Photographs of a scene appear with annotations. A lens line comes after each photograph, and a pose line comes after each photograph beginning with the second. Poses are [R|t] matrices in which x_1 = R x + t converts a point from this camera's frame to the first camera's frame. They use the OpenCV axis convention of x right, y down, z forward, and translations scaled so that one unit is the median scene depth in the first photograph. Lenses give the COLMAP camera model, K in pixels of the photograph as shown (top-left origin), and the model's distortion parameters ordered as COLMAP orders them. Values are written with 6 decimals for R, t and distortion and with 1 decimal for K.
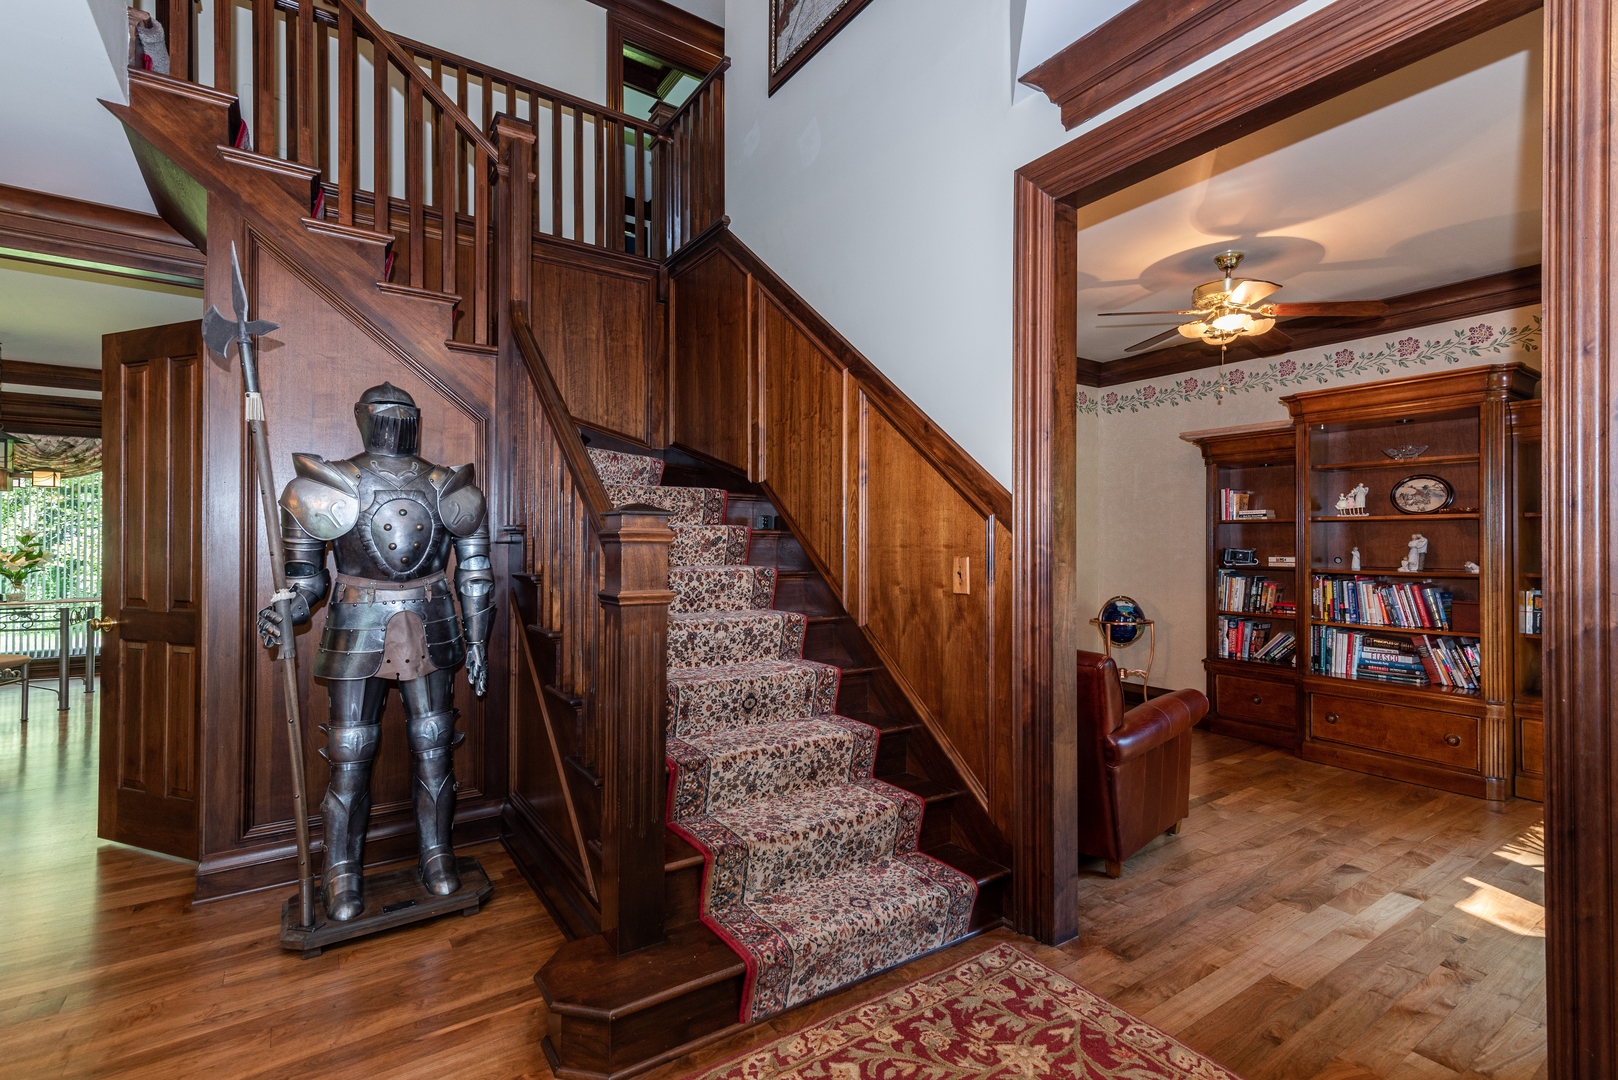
lens RADIAL K [[750.9, 0, 819.1], [0, 750.9, 545.8], [0, 0, 1]] dist [0.019670, -0.004238]
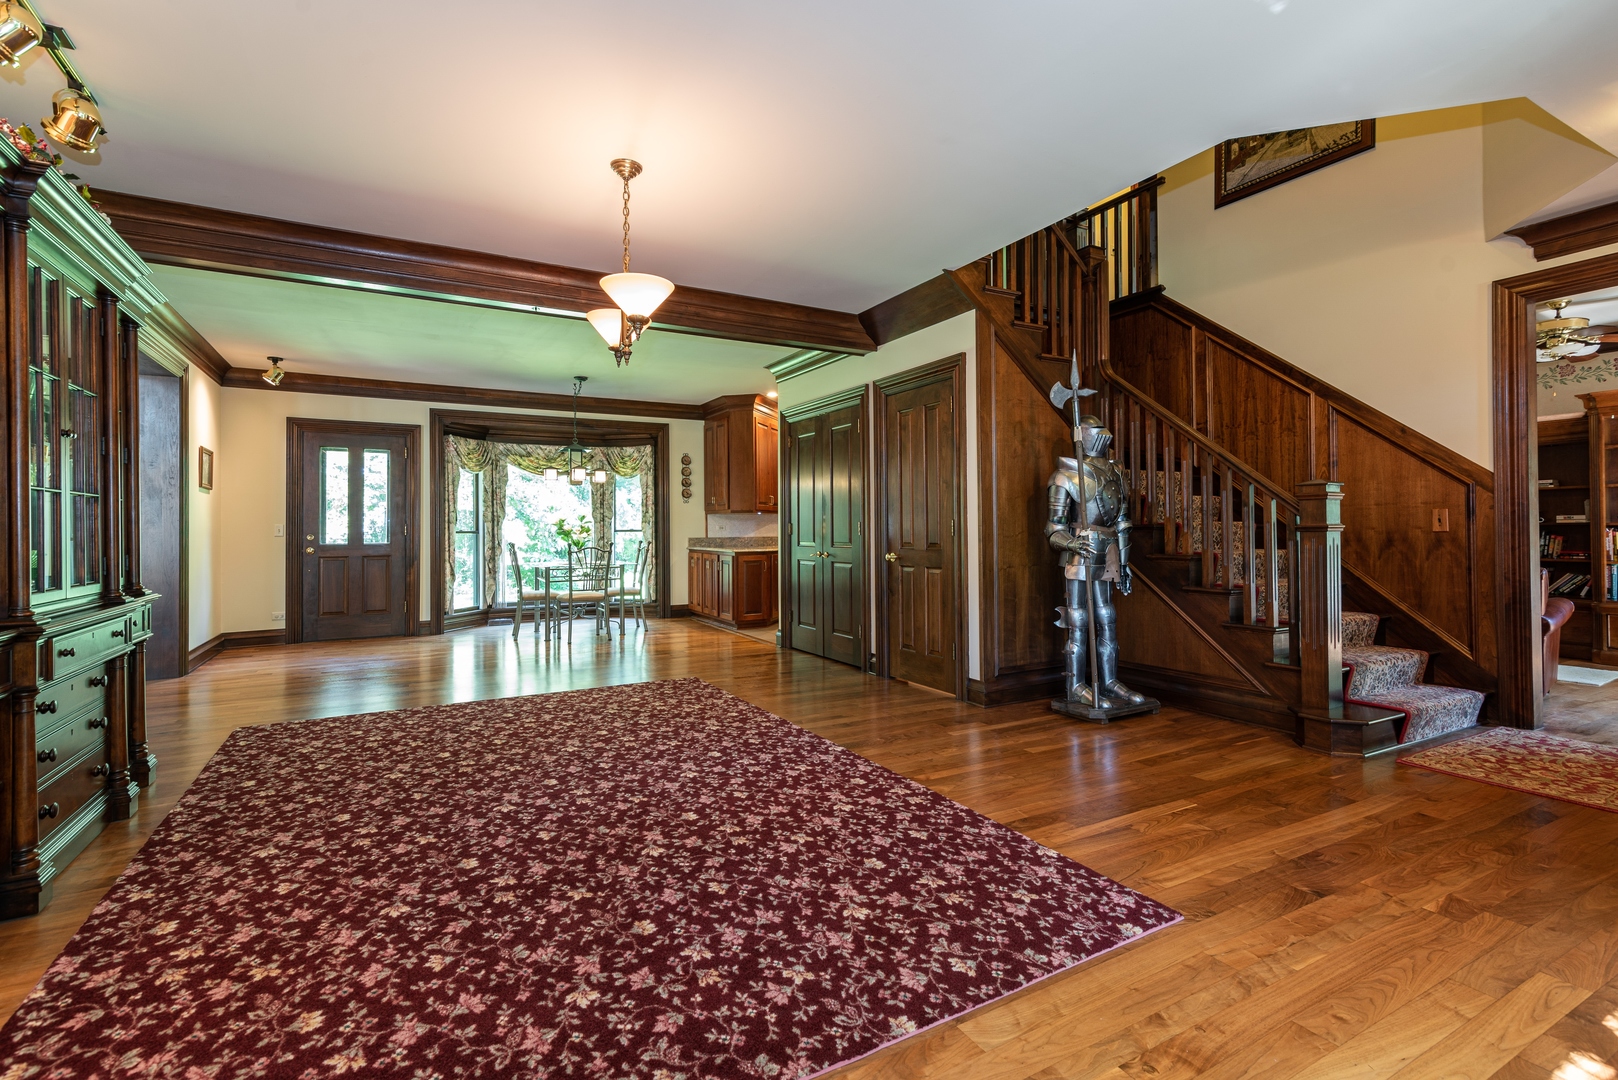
lens RADIAL K [[750.9, 0, 802.1], [0, 750.9, 526.2], [0, 0, 1]] dist [0.019670, -0.004238]
pose [[0.995230, -0.012210, -0.096787, -1.023929], [0.011691, 0.999914, -0.005927, 0.044774], [0.096851, 0.004767, 0.995287, -0.781926]]
